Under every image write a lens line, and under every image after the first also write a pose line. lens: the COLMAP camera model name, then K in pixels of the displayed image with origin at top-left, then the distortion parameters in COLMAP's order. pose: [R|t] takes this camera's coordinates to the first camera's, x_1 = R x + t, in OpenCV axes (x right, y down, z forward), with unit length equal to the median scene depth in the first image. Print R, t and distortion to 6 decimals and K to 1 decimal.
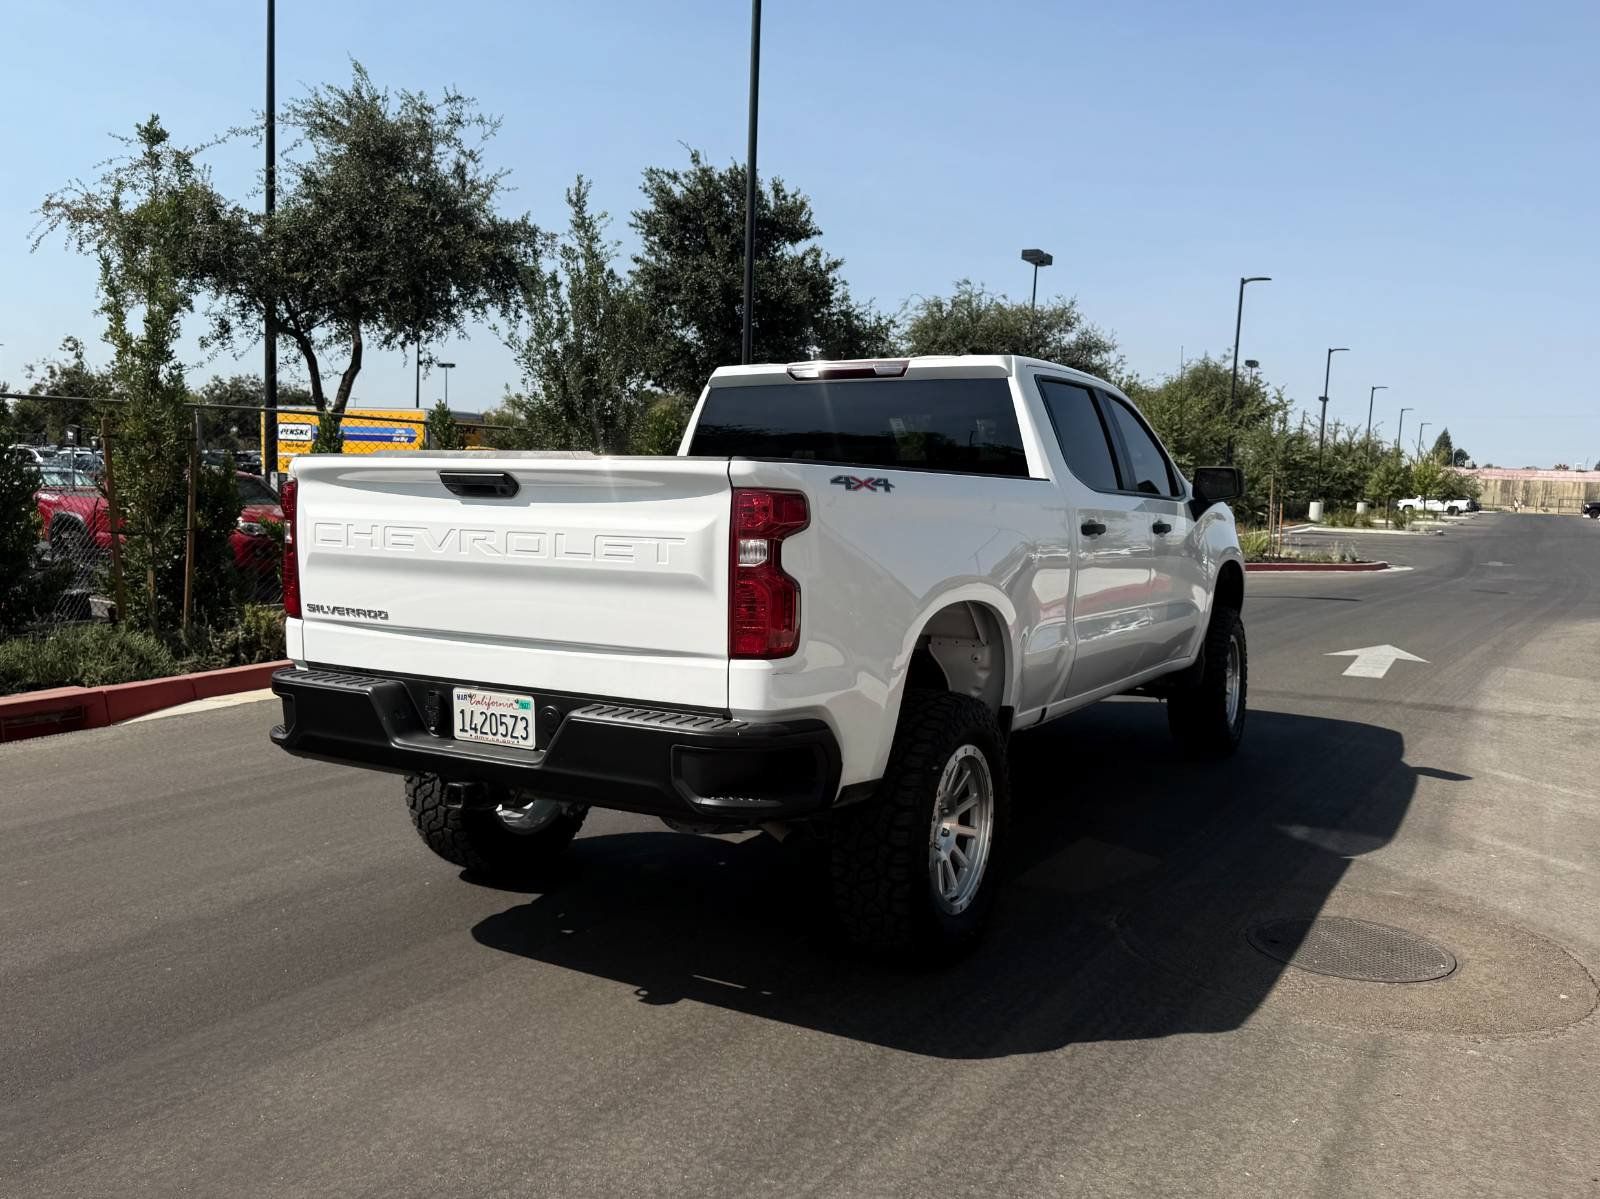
lens RADIAL K [[1251.4, 0, 690.7], [0, 1251.4, 599.0], [0, 0, 1]] dist [0.102430, -0.171966]
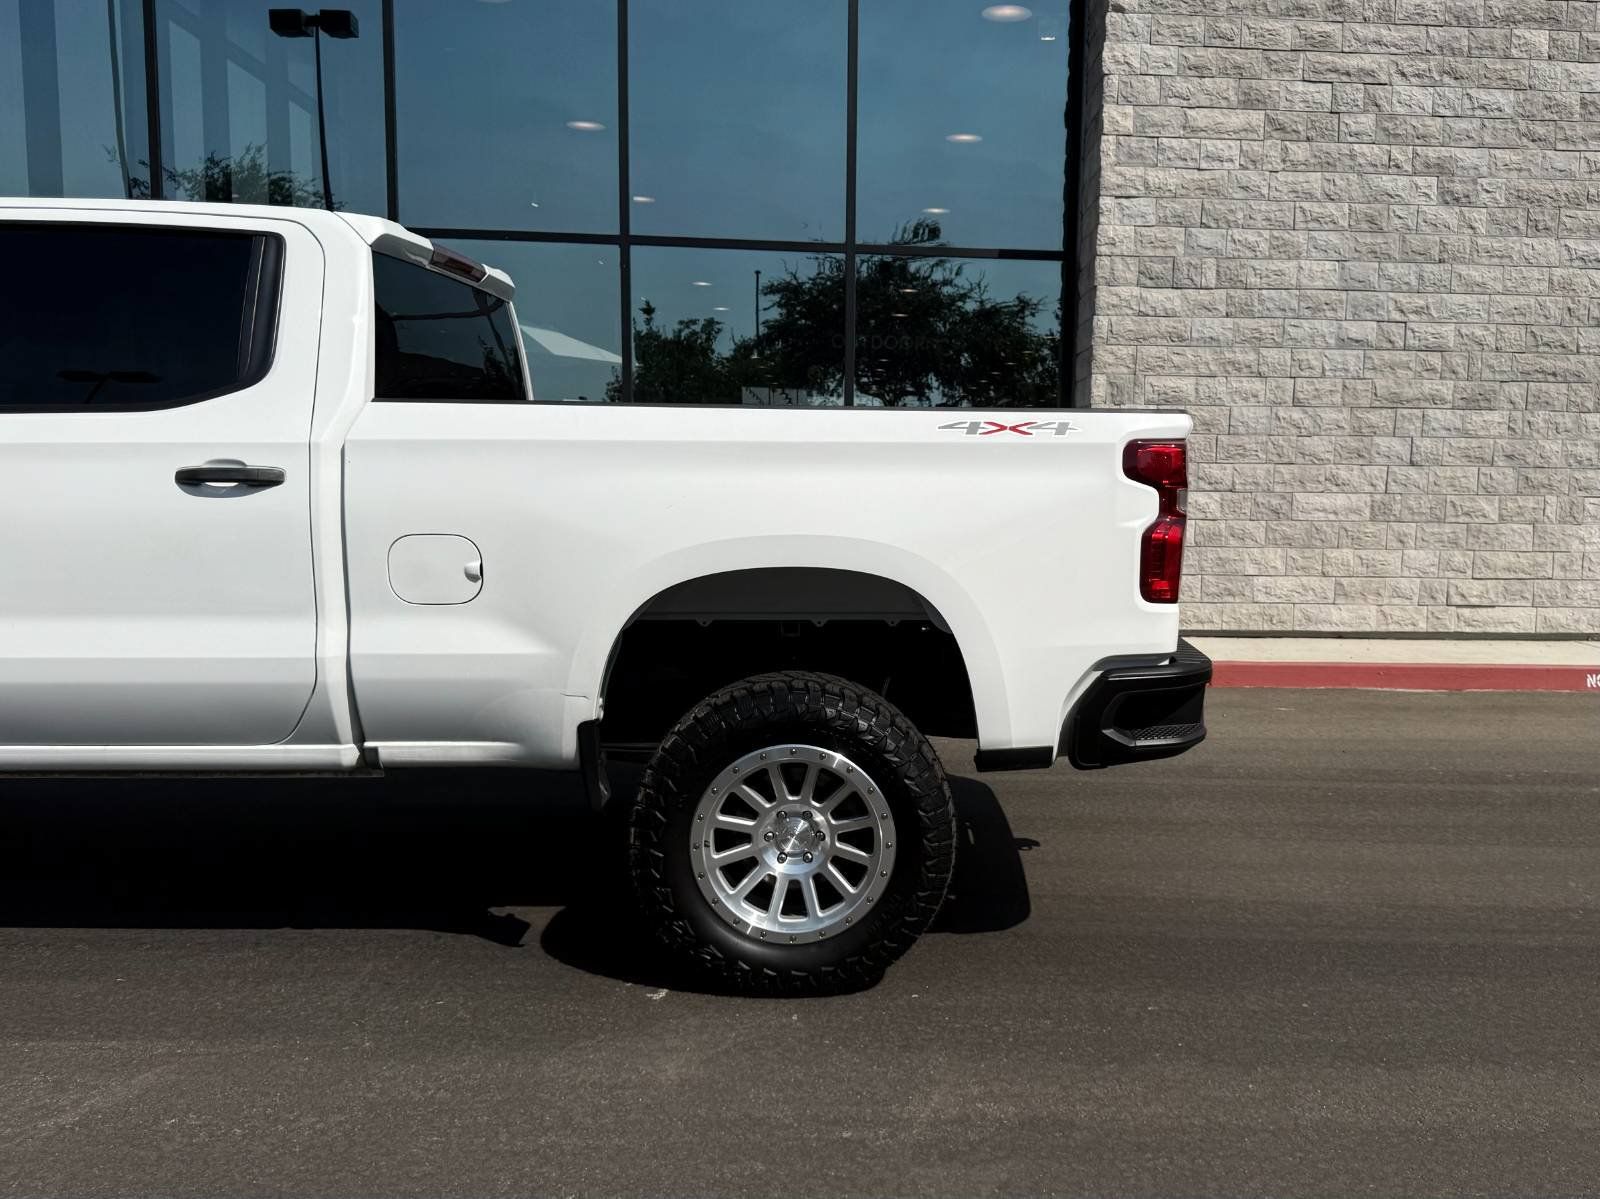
lens RADIAL K [[1396.6, 0, 942.8], [0, 1396.6, 639.0], [0, 0, 1]] dist [0.130016, -0.264660]
pose [[-0.577121, -0.139285, 0.804693, -1.082515], [0.040069, 0.979332, 0.198250, -0.170314], [-0.815675, 0.146658, -0.559612, 1.819803]]
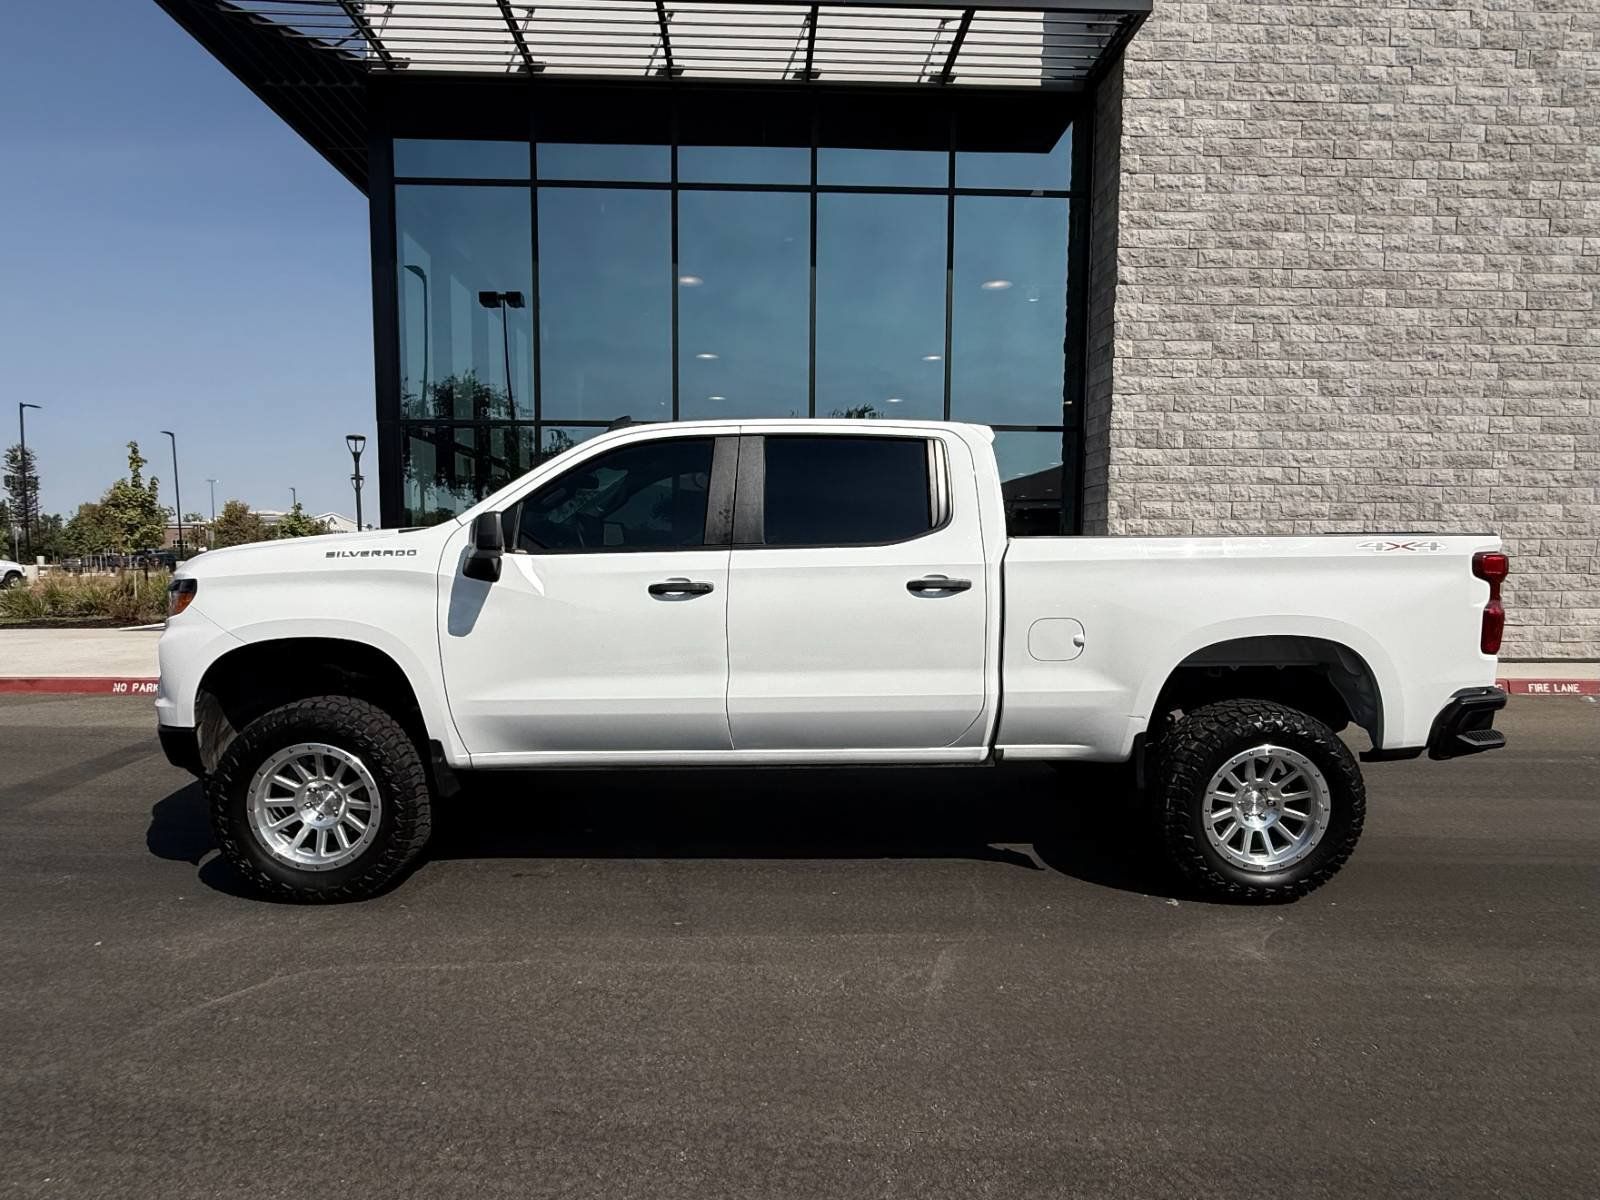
lens RADIAL K [[858.5, 0, 823.9], [0, 858.5, 633.2], [0, 0, 1]] dist [-0.003925, 0.001831]
pose [[-0.547827, -0.108065, 0.829583, -0.744077], [0.058446, 0.984256, 0.166808, -0.221454], [-0.834548, 0.139868, -0.532885, 2.282269]]
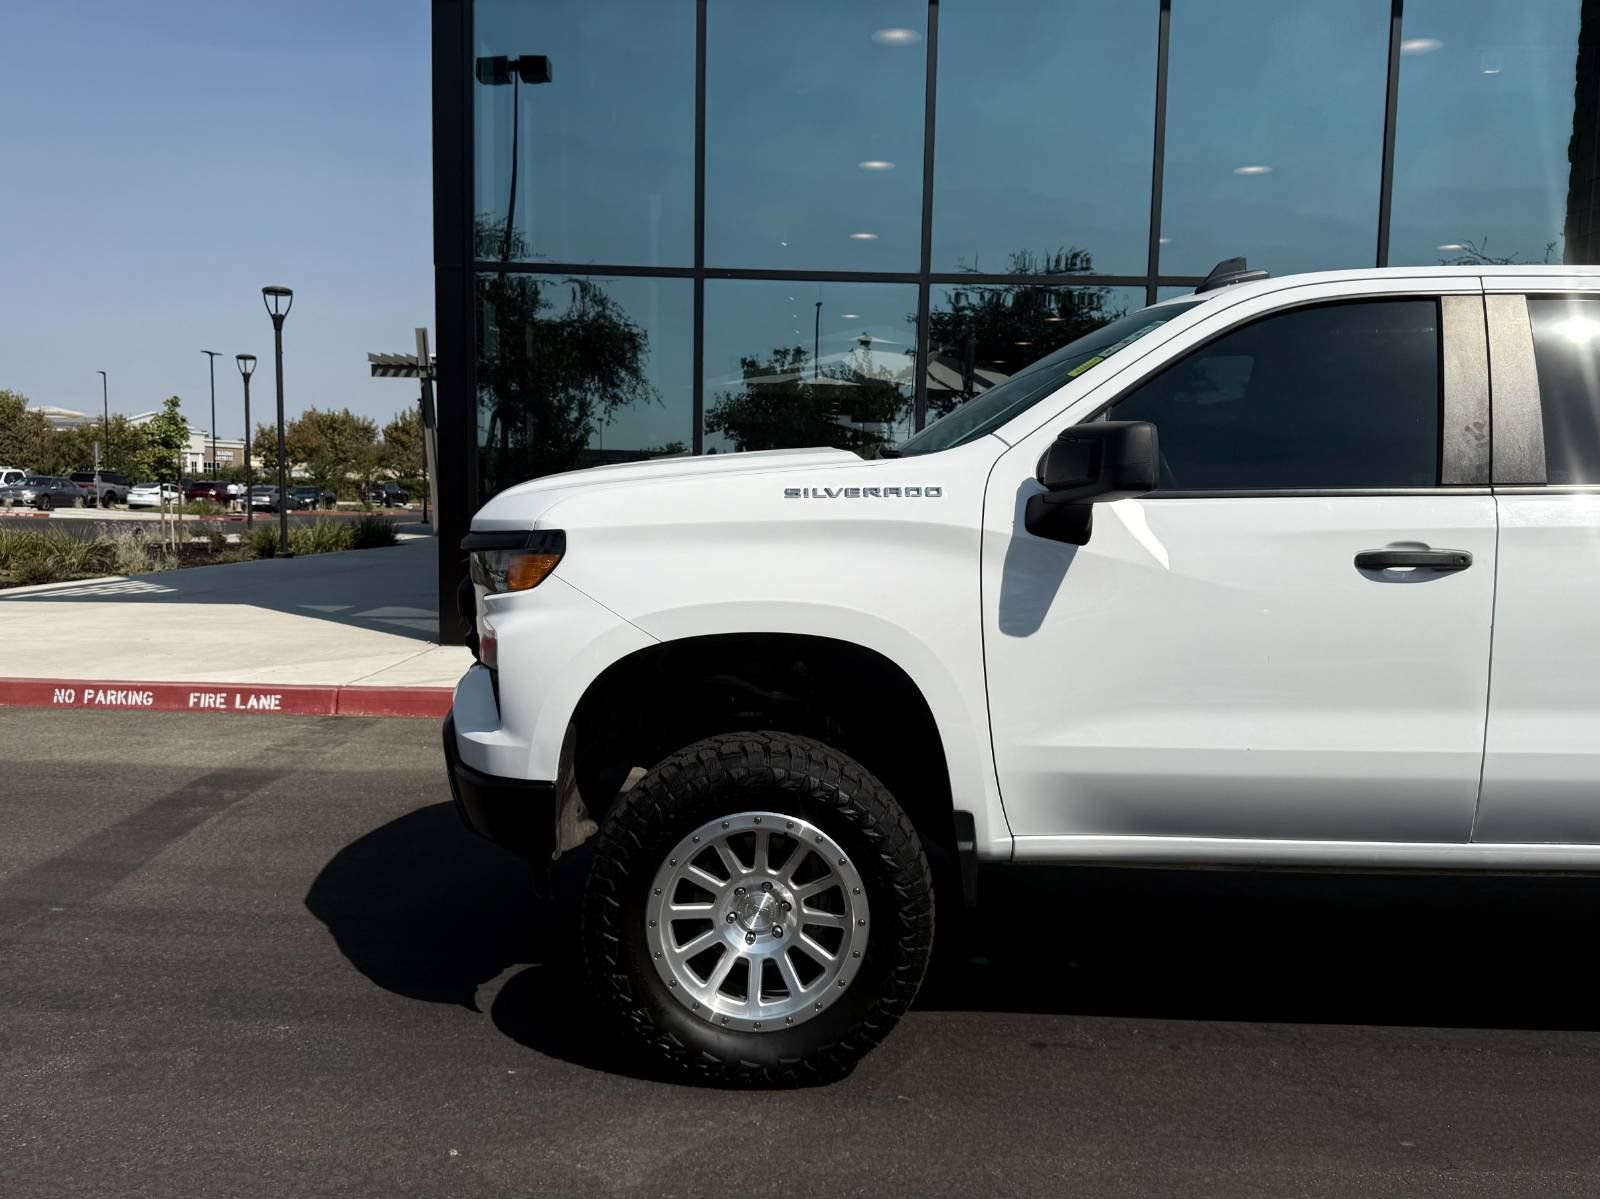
lens RADIAL K [[1396.6, 0, 942.8], [0, 1396.6, 639.0], [0, 0, 1]] dist [0.130016, -0.264660]
pose [[-0.512069, -0.127942, 0.849362, -0.407874], [0.044951, 0.983498, 0.175247, -0.248362], [-0.857767, 0.127918, -0.497868, 2.694613]]
